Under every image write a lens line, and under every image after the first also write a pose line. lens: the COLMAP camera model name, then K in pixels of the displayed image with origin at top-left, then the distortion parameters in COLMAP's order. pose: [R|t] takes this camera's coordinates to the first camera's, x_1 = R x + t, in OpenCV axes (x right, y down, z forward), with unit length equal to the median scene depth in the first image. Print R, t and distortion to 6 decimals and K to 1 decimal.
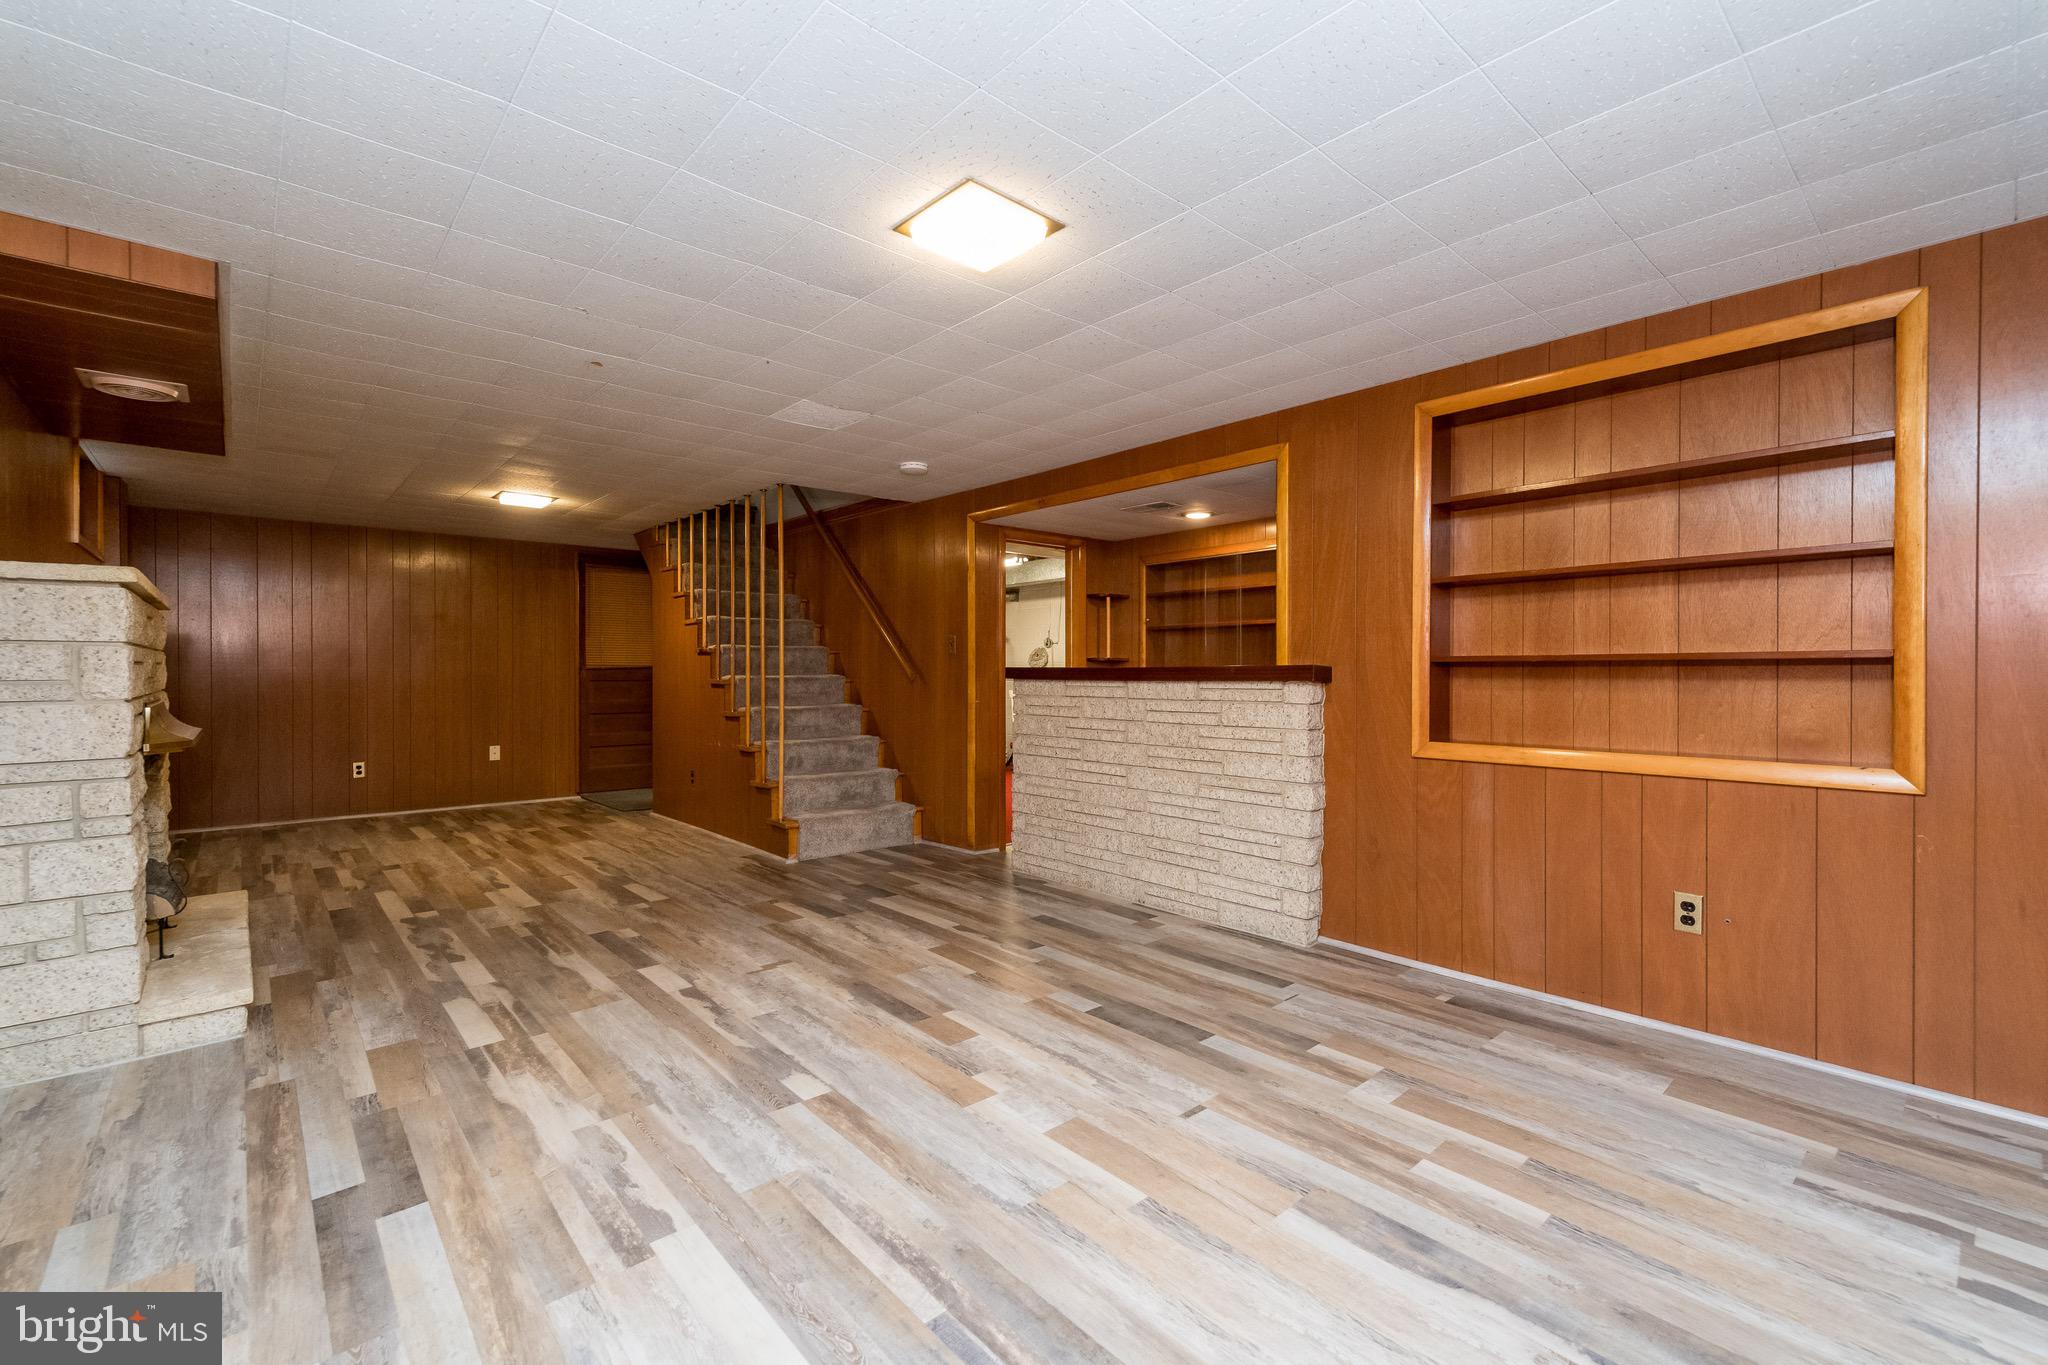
lens RADIAL K [[872.5, 0, 1029.4], [0, 872.5, 670.9], [0, 0, 1]] dist [0.009585, -0.000480]
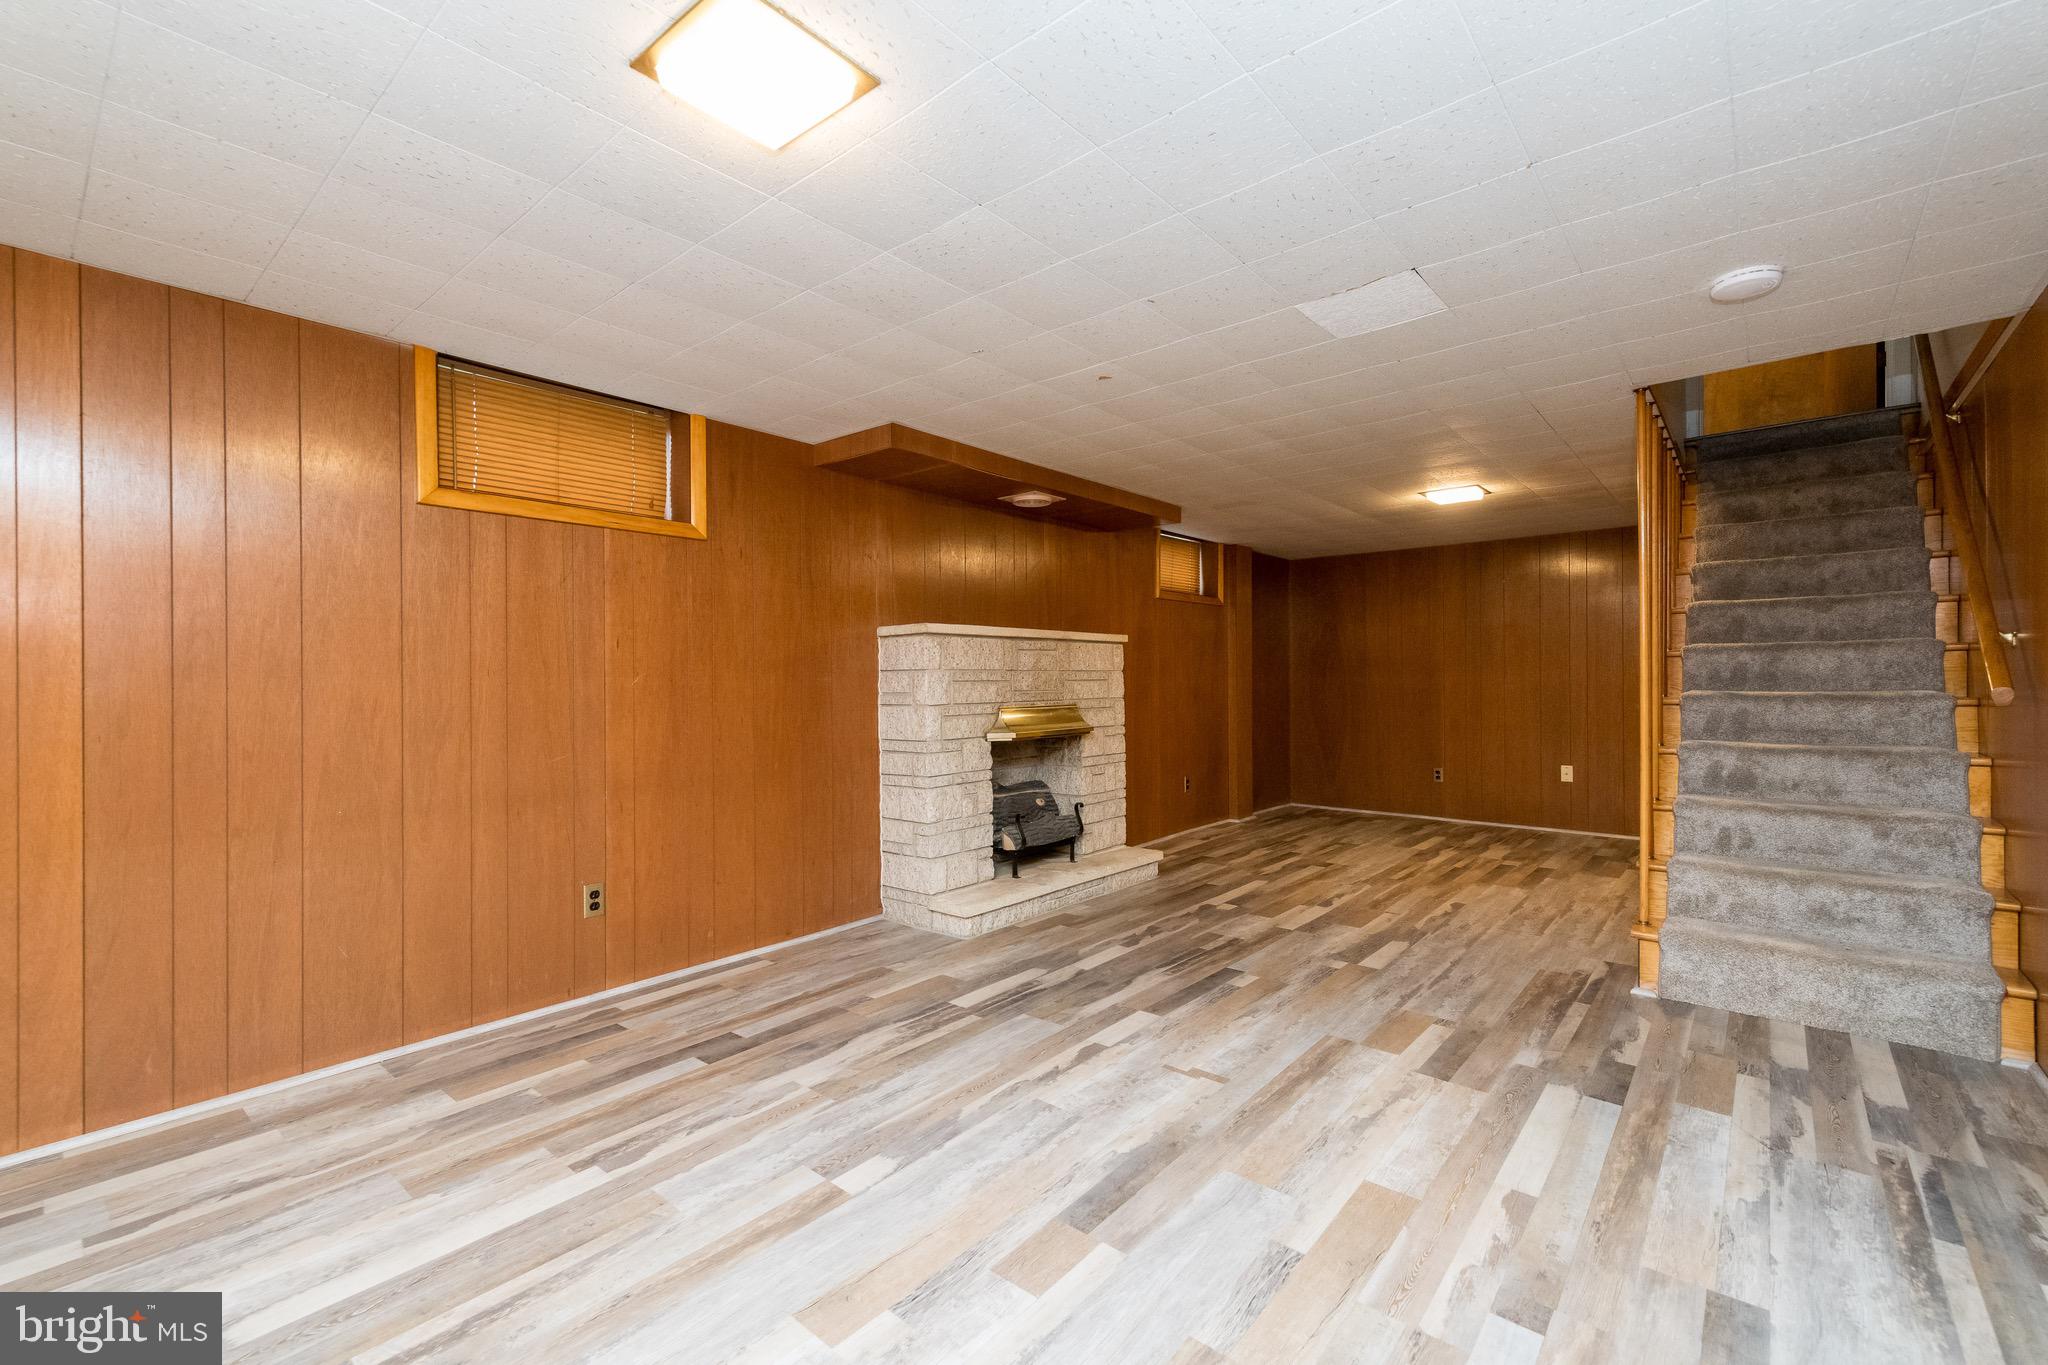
lens RADIAL K [[872.5, 0, 1033.2], [0, 872.5, 678.6], [0, 0, 1]] dist [0.009585, -0.000480]
pose [[0.134976, -0.001883, -0.990847, 0.610801], [0.003498, 0.999993, -0.001424, -0.013422], [0.990843, -0.003274, 0.134982, 1.024543]]
